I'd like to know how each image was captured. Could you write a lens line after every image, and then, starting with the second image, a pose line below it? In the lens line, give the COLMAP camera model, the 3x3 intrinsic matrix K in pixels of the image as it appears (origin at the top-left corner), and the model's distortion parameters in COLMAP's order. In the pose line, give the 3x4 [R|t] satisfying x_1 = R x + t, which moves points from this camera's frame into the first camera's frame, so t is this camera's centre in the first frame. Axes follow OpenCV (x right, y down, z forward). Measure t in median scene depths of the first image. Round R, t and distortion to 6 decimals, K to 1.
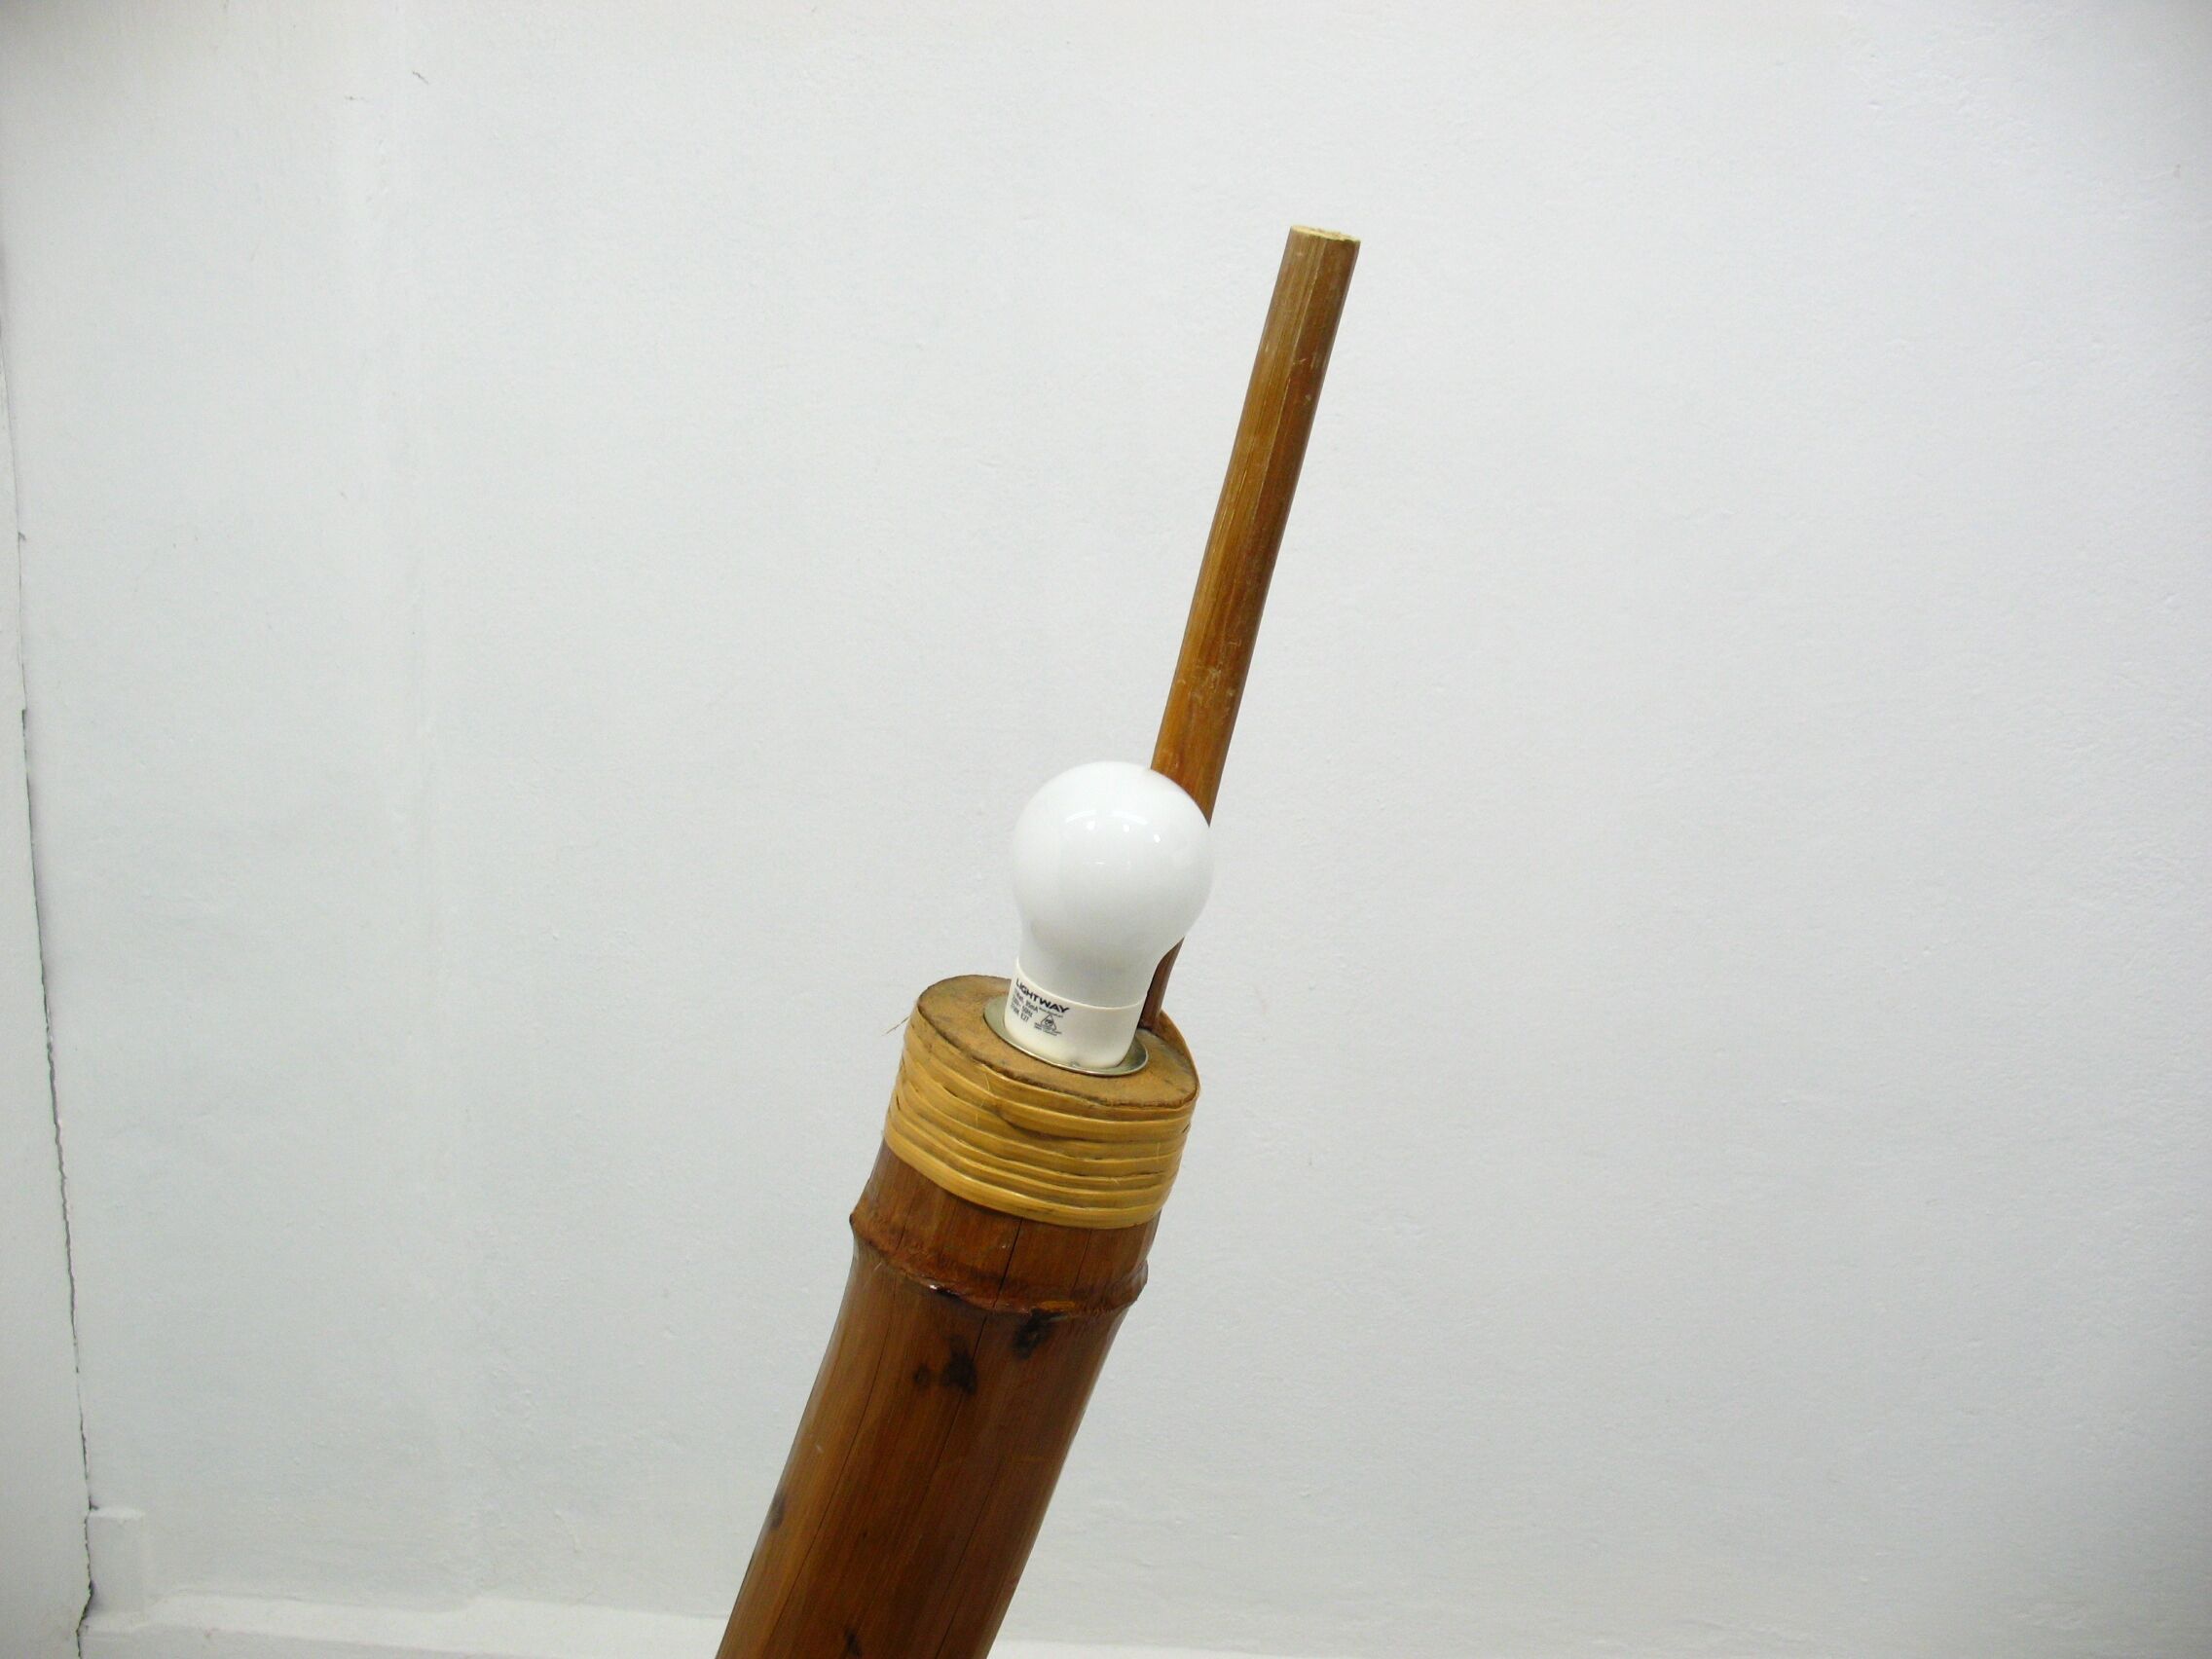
lens RADIAL K [[2324.3, 0, 1102.3], [0, 2324.3, 834.9], [0, 0, 1]] dist [-0.192930, 0.219874]
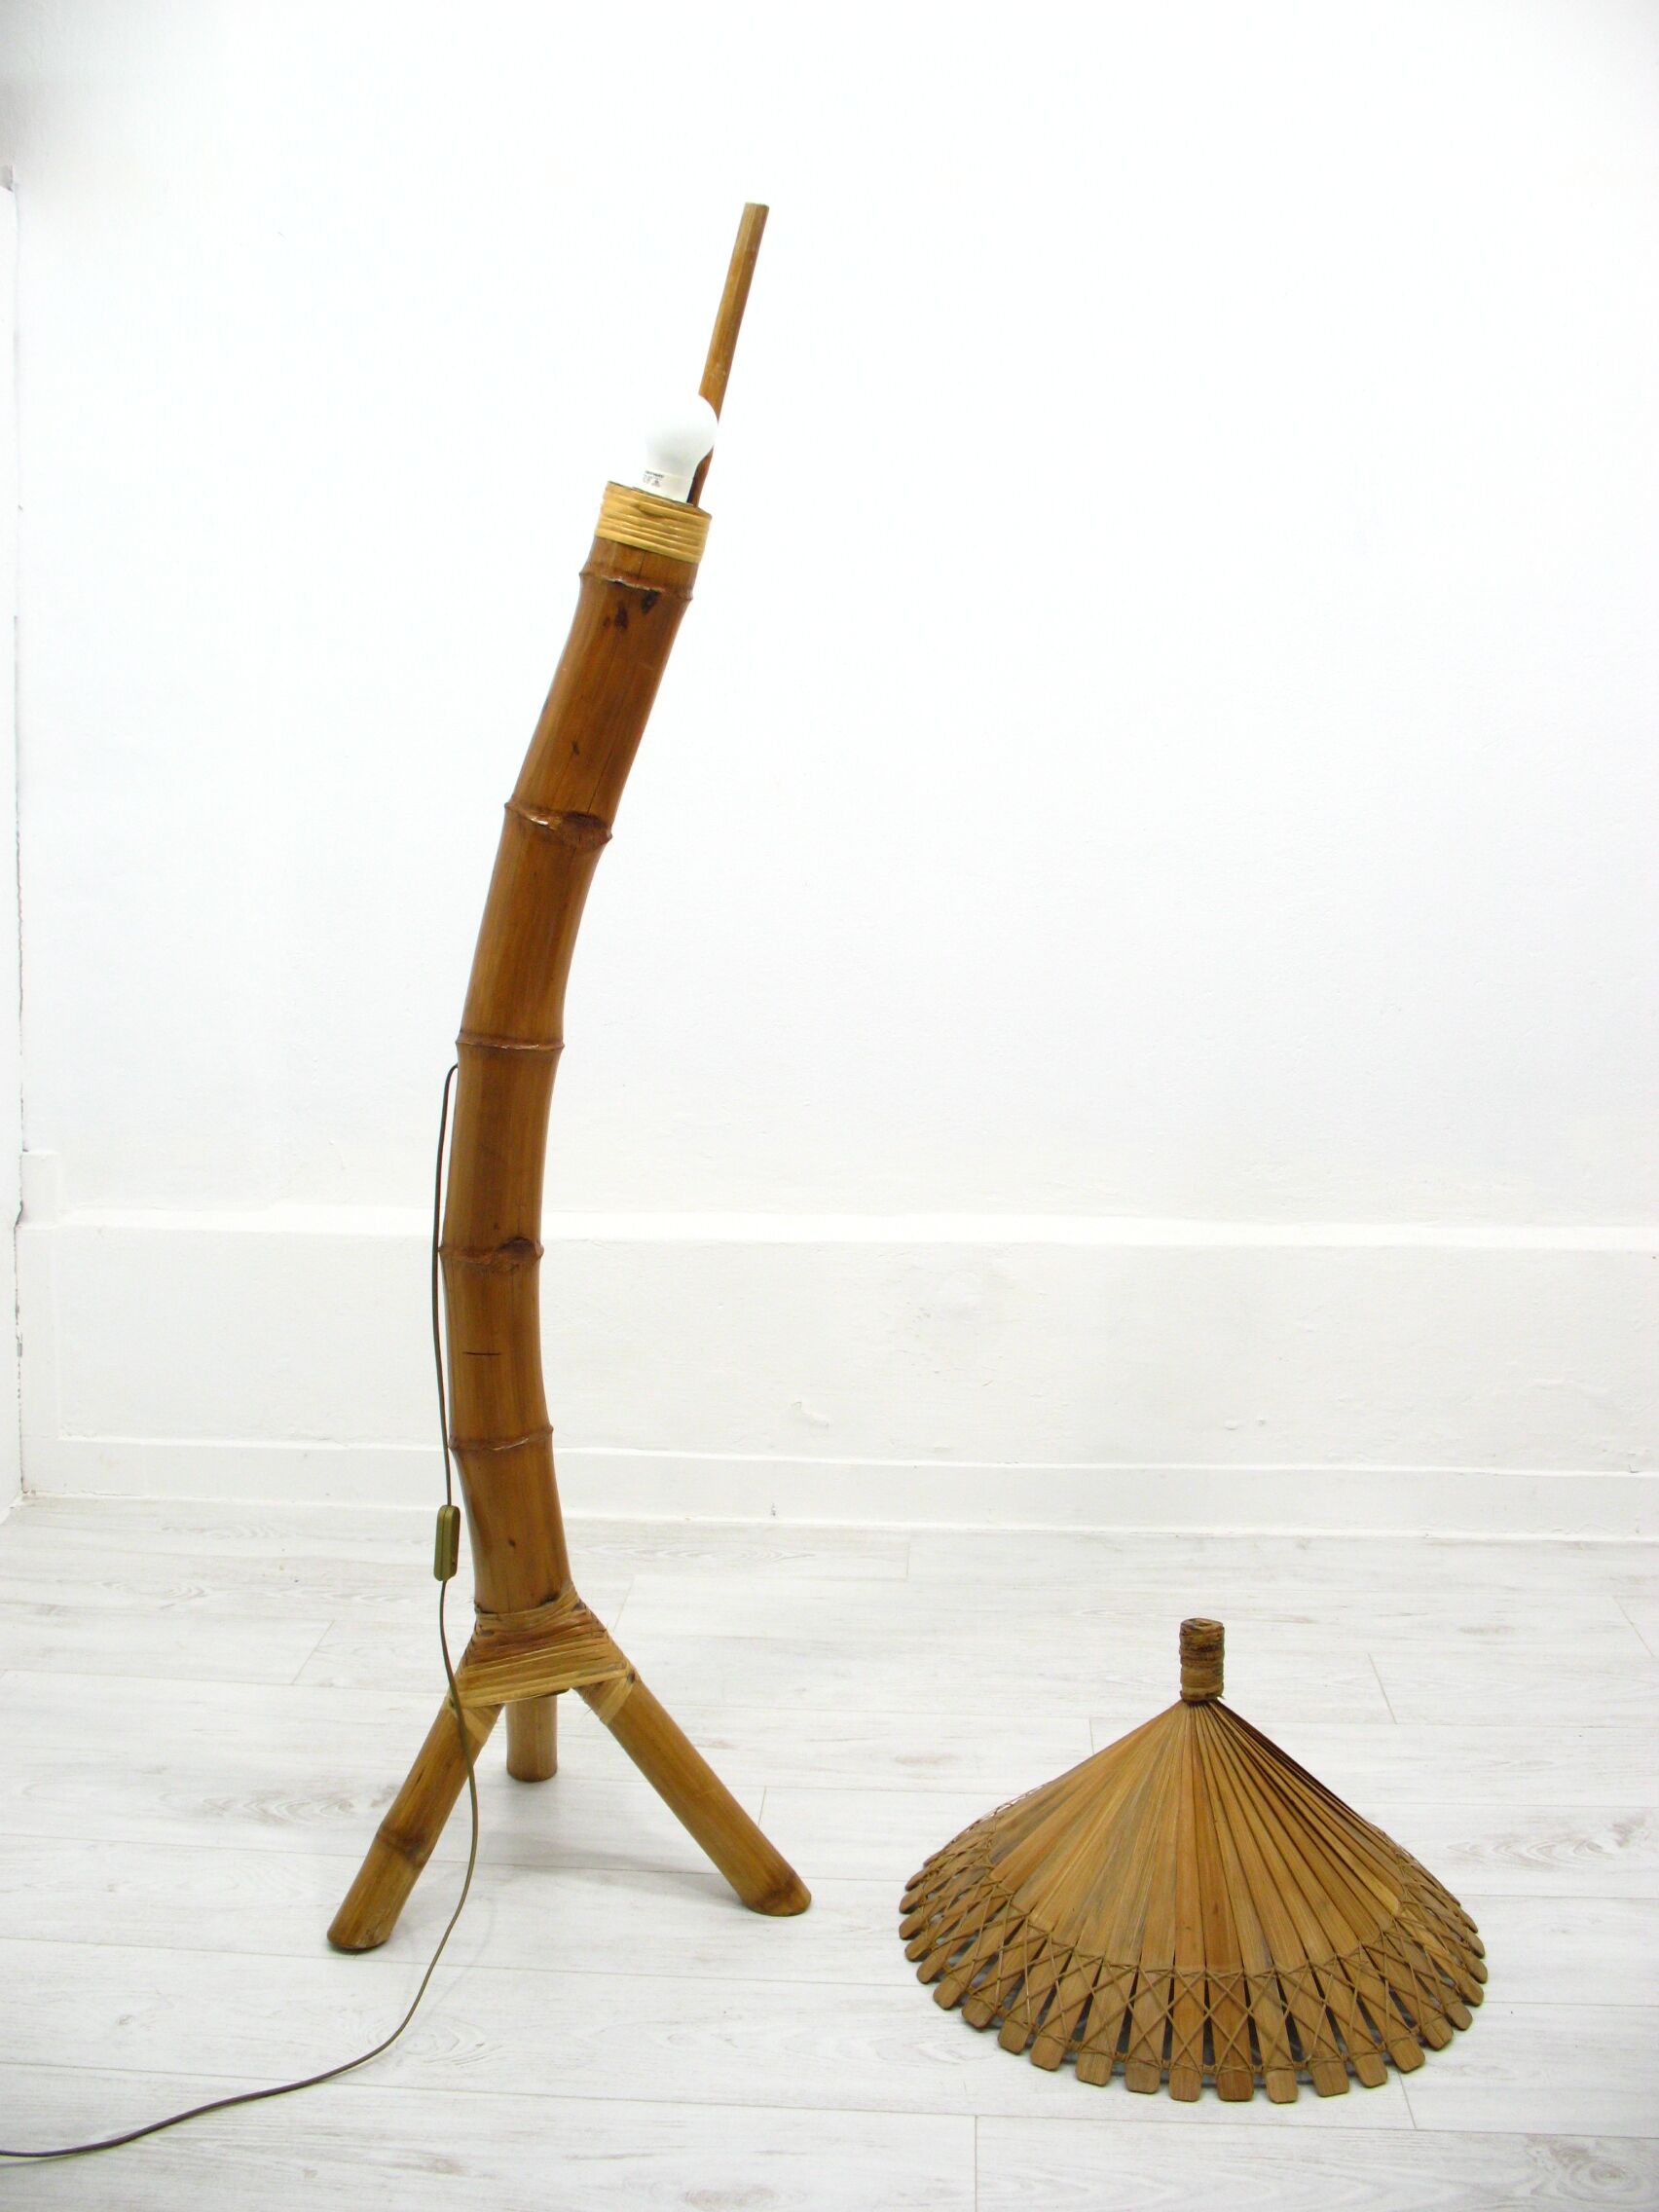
lens RADIAL K [[2324.3, 0, 829.5], [0, 2324.3, 1106.0], [0, 0, 1]] dist [-0.192930, 0.219874]
pose [[0.998312, 0.004469, 0.057907, 0.026628], [-0.002990, 0.999668, -0.025601, 0.876934], [-0.058003, 0.025385, 0.997994, -1.677915]]
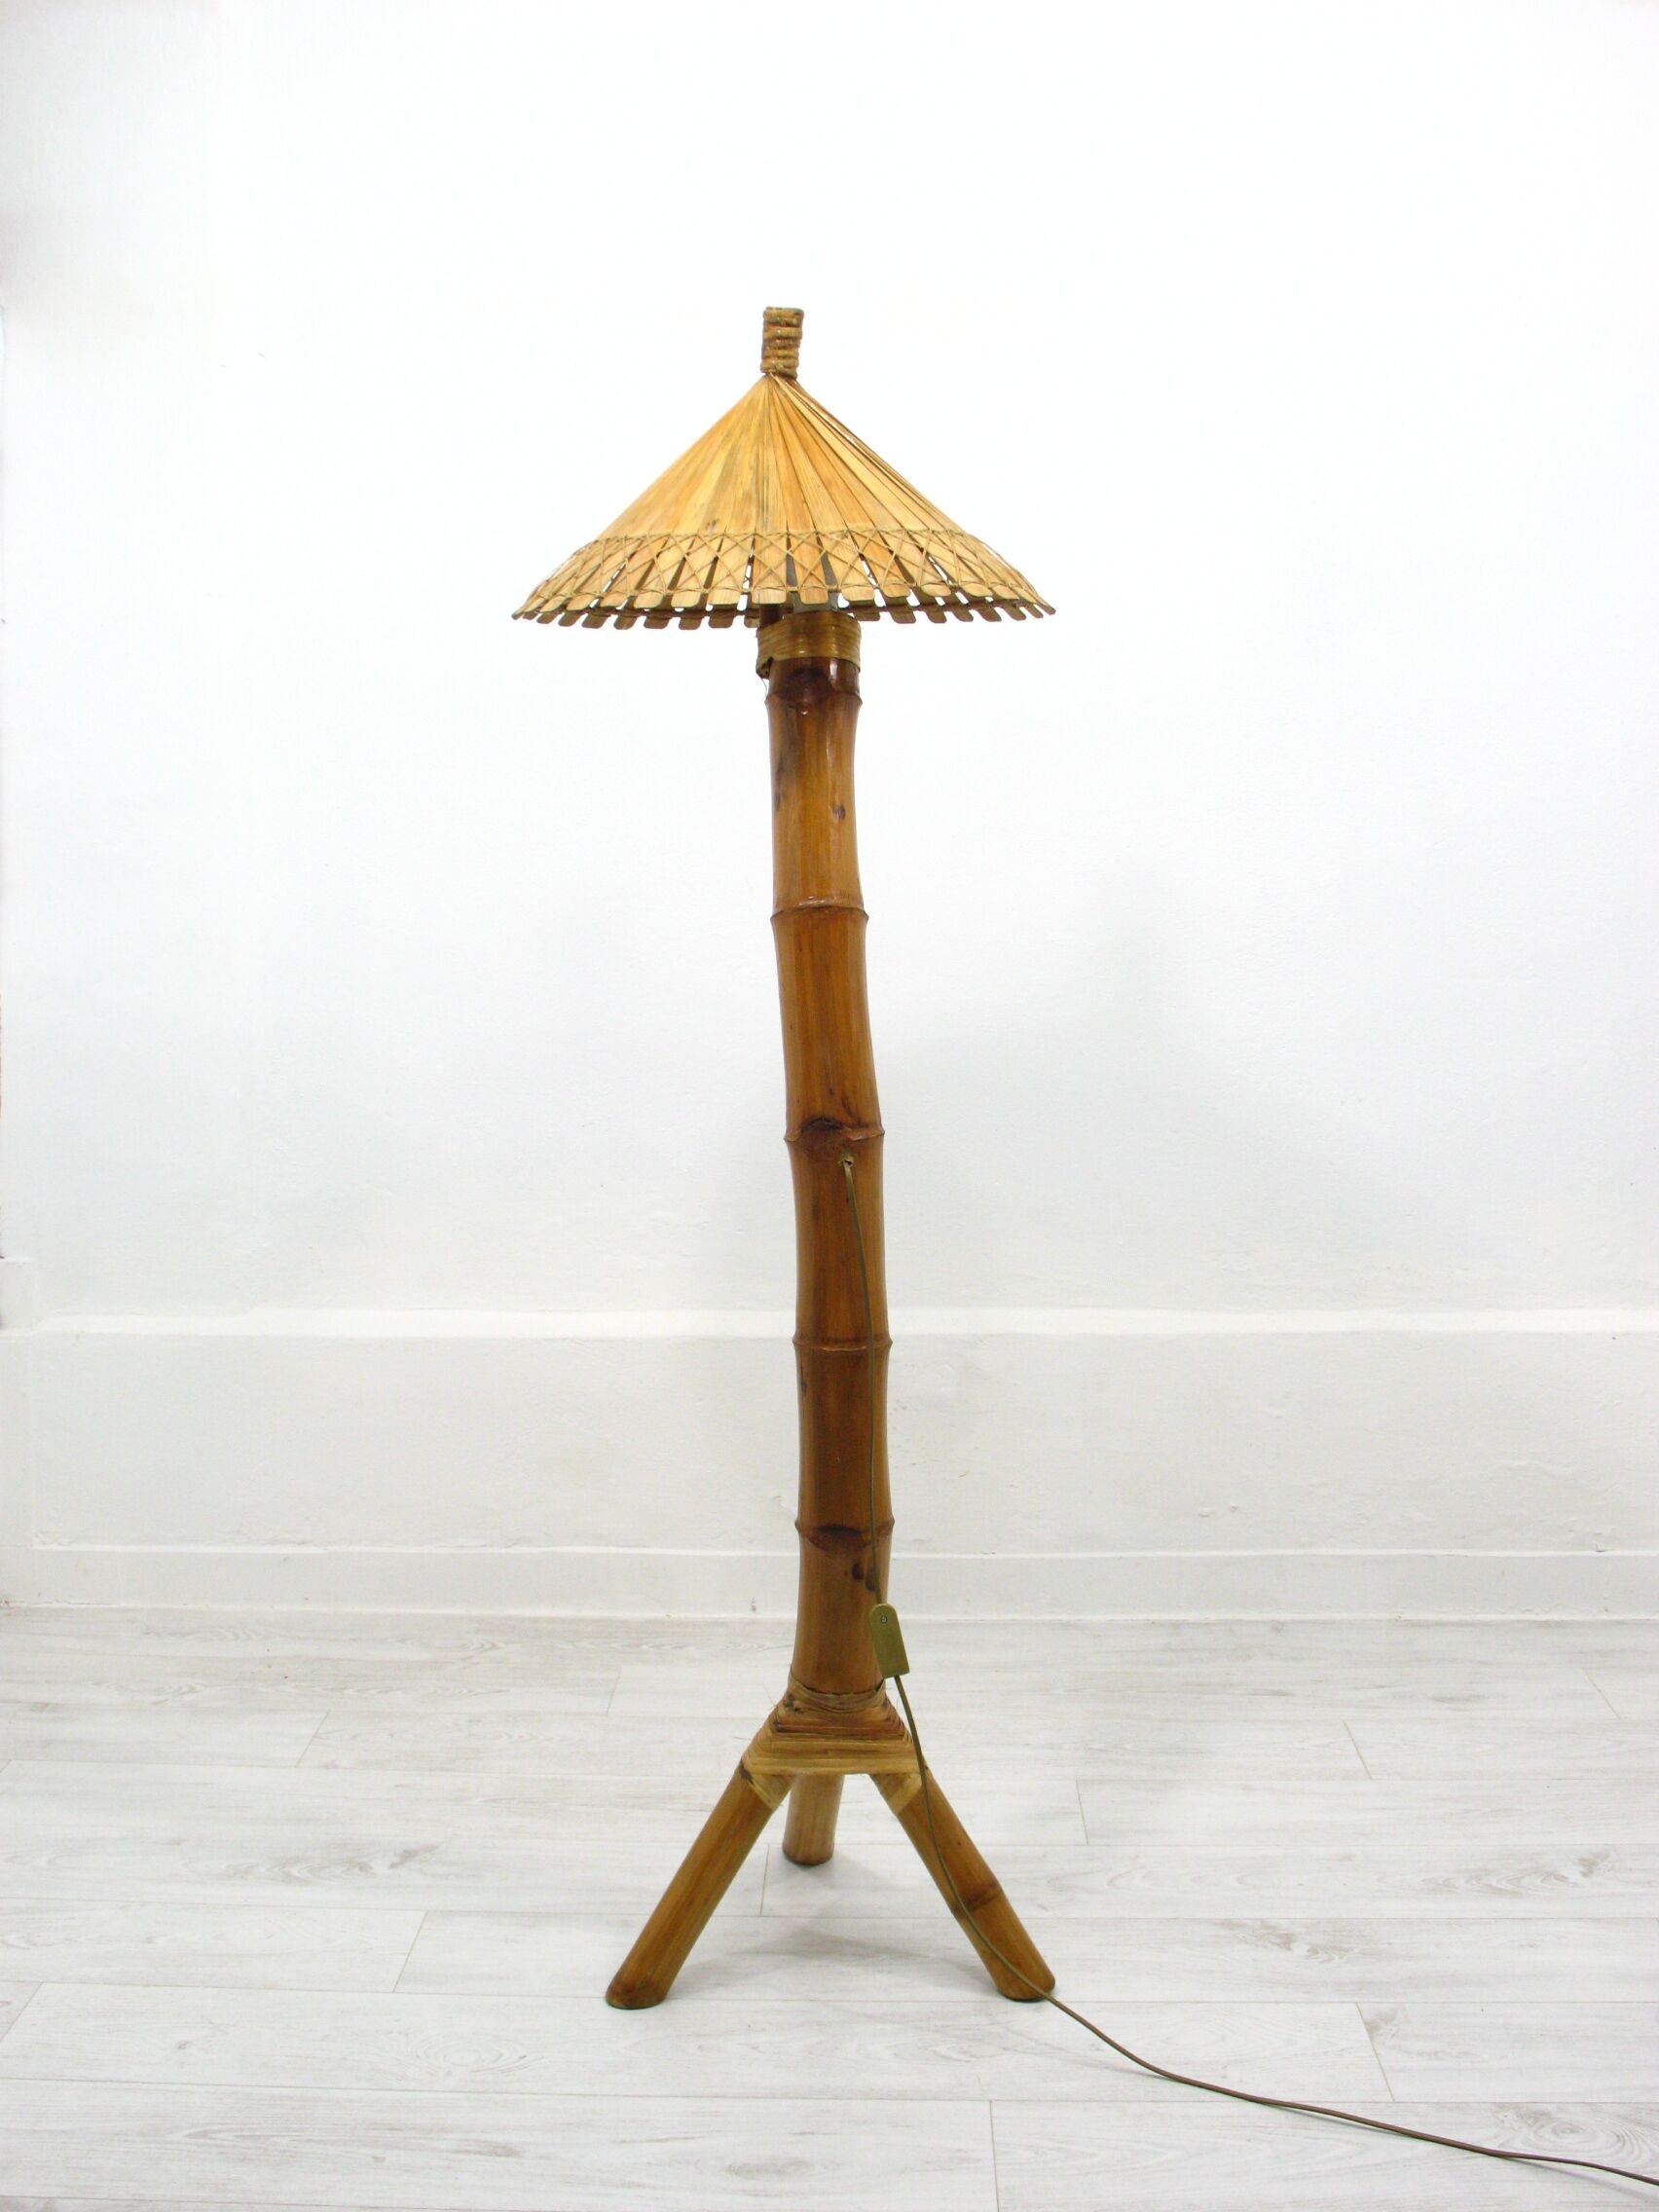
lens RADIAL K [[2610.9, 0, 829.5], [0, 2610.9, 1106.0], [0, 0, 1]] dist [-0.176908, 0.226247]
pose [[0.995676, -0.003785, 0.092818, -0.135920], [0.011653, 0.996366, -0.084374, 1.001376], [-0.092161, 0.085091, 0.992102, -2.298593]]
